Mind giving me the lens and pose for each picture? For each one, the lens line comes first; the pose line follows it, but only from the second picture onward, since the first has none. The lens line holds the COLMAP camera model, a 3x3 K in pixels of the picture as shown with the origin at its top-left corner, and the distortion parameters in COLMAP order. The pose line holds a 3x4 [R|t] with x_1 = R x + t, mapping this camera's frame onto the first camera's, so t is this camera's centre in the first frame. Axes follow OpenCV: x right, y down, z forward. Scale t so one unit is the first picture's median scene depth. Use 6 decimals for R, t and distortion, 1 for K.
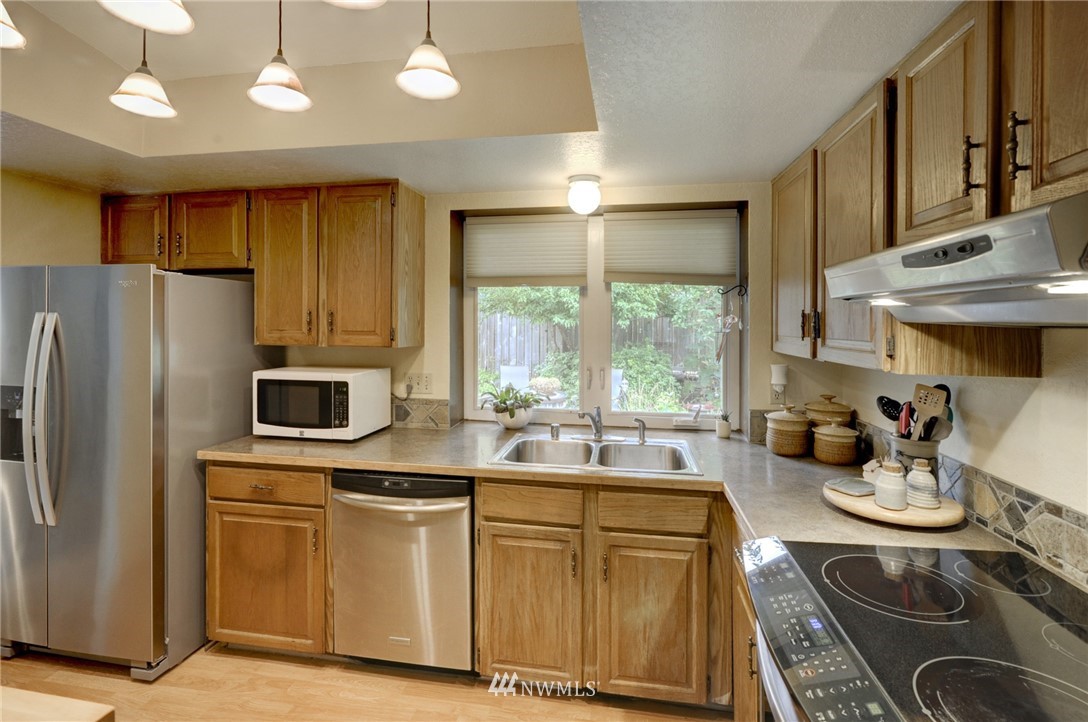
lens RADIAL K [[522.9, 0, 544.5], [0, 522.9, 329.0], [0, 0, 1]] dist [-0.023929, 0.000181]
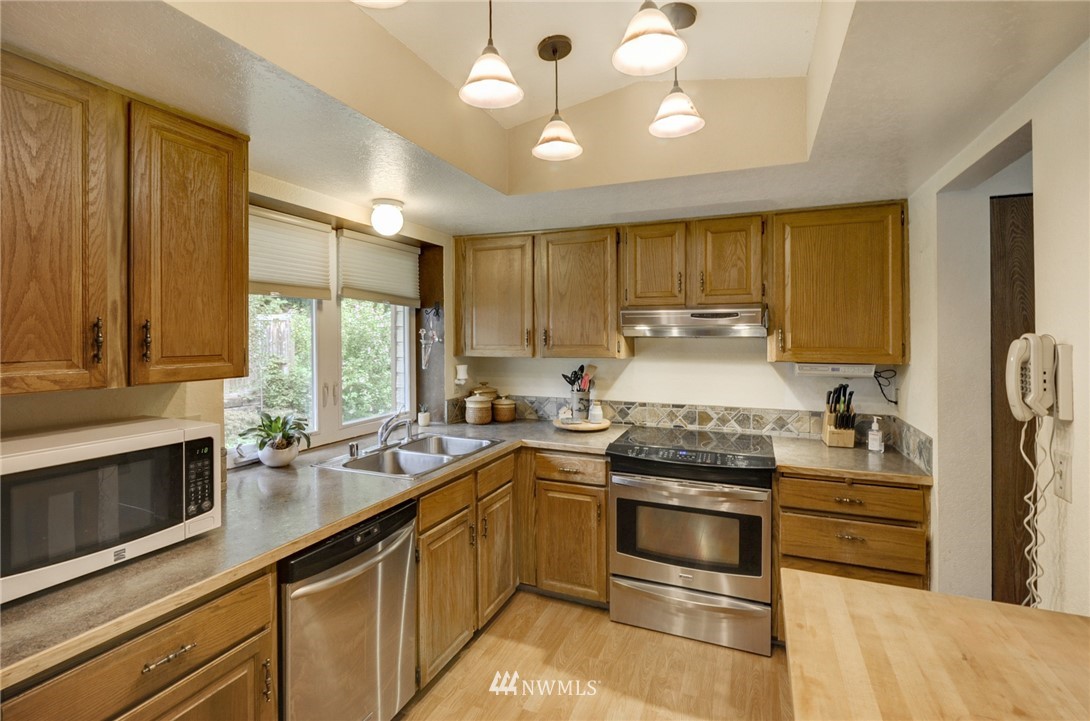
lens RADIAL K [[523.9, 0, 525.6], [0, 523.9, 339.2], [0, 0, 1]] dist [-0.023929, 0.000181]
pose [[0.217894, -0.014024, 0.975872, -0.919492], [0.018979, 0.999769, 0.010130, -0.015386], [-0.975788, 0.016314, 0.218109, 0.503716]]
